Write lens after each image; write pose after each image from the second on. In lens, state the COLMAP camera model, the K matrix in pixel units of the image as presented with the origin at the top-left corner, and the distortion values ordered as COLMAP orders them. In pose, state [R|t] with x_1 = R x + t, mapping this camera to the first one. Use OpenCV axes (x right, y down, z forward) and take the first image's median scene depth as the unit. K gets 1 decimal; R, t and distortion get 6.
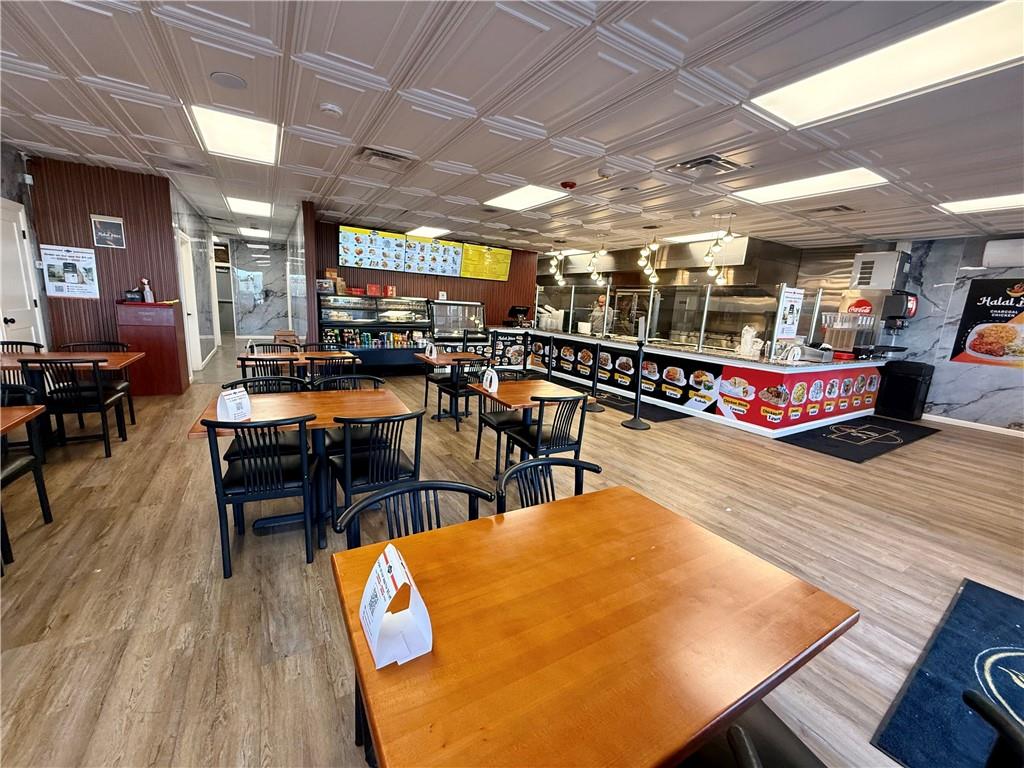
lens RADIAL K [[406.9, 0, 511.3], [0, 406.9, 384.5], [0, 0, 1]] dist [0.001208, -0.000255]
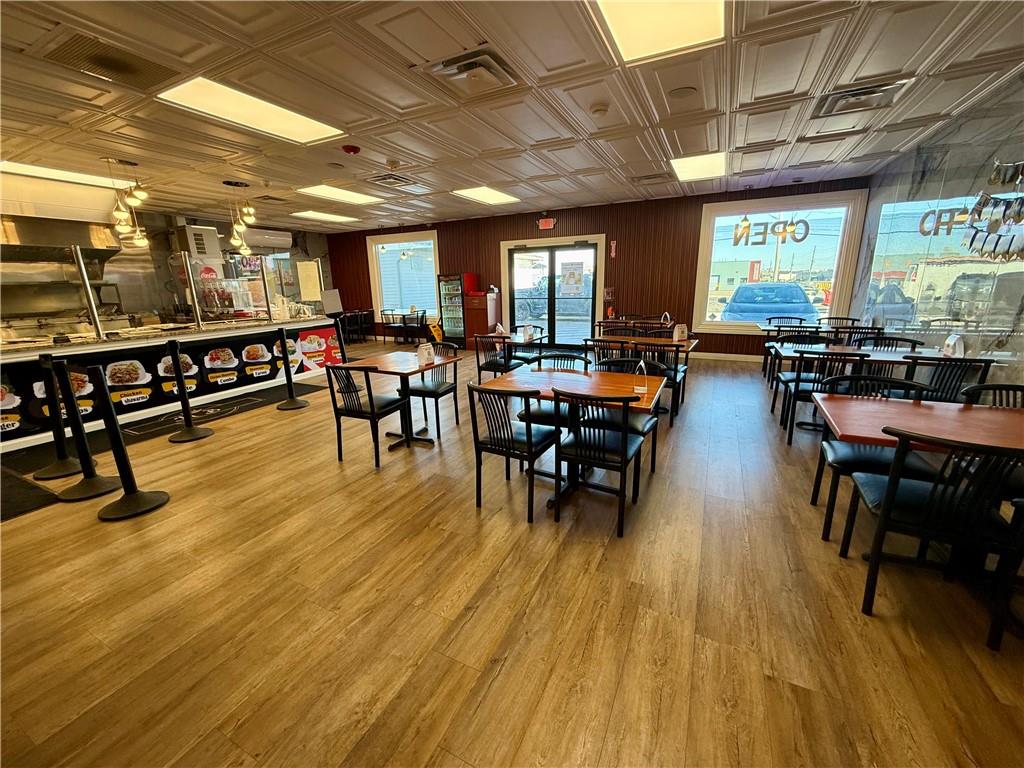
lens RADIAL K [[406.9, 0, 506.5], [0, 406.9, 383.0], [0, 0, 1]] dist [0.001208, -0.000255]
pose [[-0.532167, -0.257448, 0.806548, -0.743792], [0.144152, 0.911183, 0.385961, -0.262351], [-0.834277, 0.321661, -0.447790, 1.059571]]
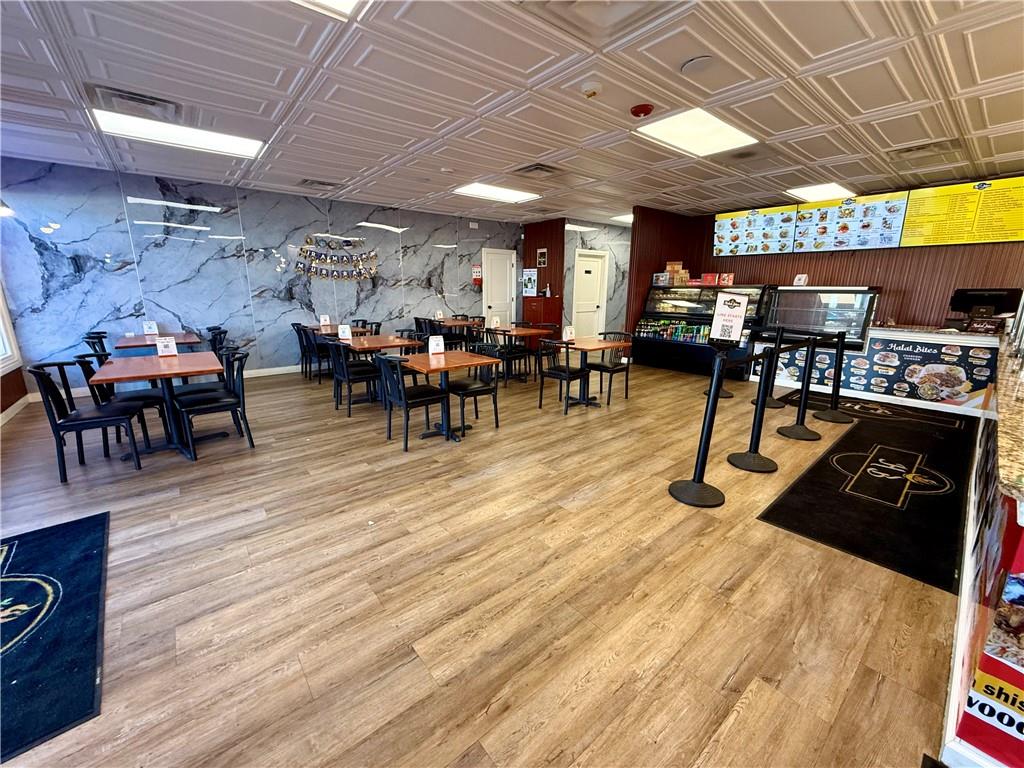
lens RADIAL K [[406.9, 0, 510.9], [0, 406.9, 384.5], [0, 0, 1]] dist [0.001208, -0.000255]
pose [[0.149070, 0.174838, -0.973247, 0.726724], [-0.187622, 0.971366, 0.145762, -0.070393], [0.970864, 0.160873, 0.177605, 0.599951]]
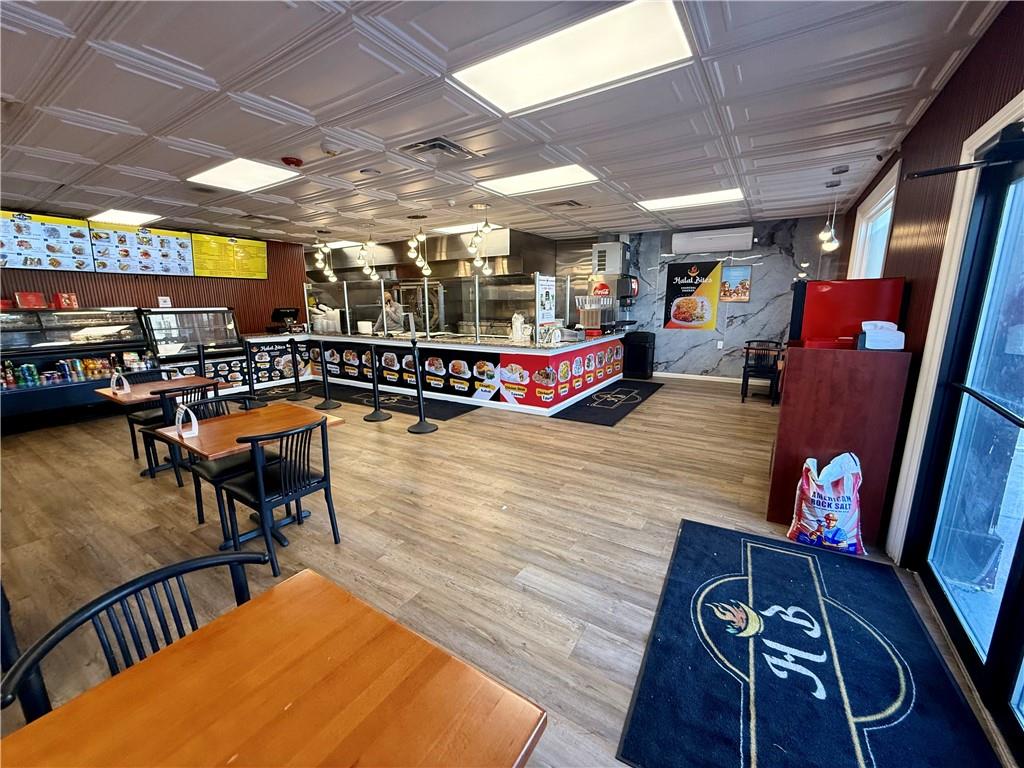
lens RADIAL K [[406.9, 0, 510.1], [0, 406.9, 384.4], [0, 0, 1]] dist [0.001208, -0.000255]
pose [[0.895781, -0.149006, 0.418777, 0.100872], [0.141828, 0.988706, 0.048418, -0.016310], [-0.421262, 0.016022, 0.906798, 0.058608]]
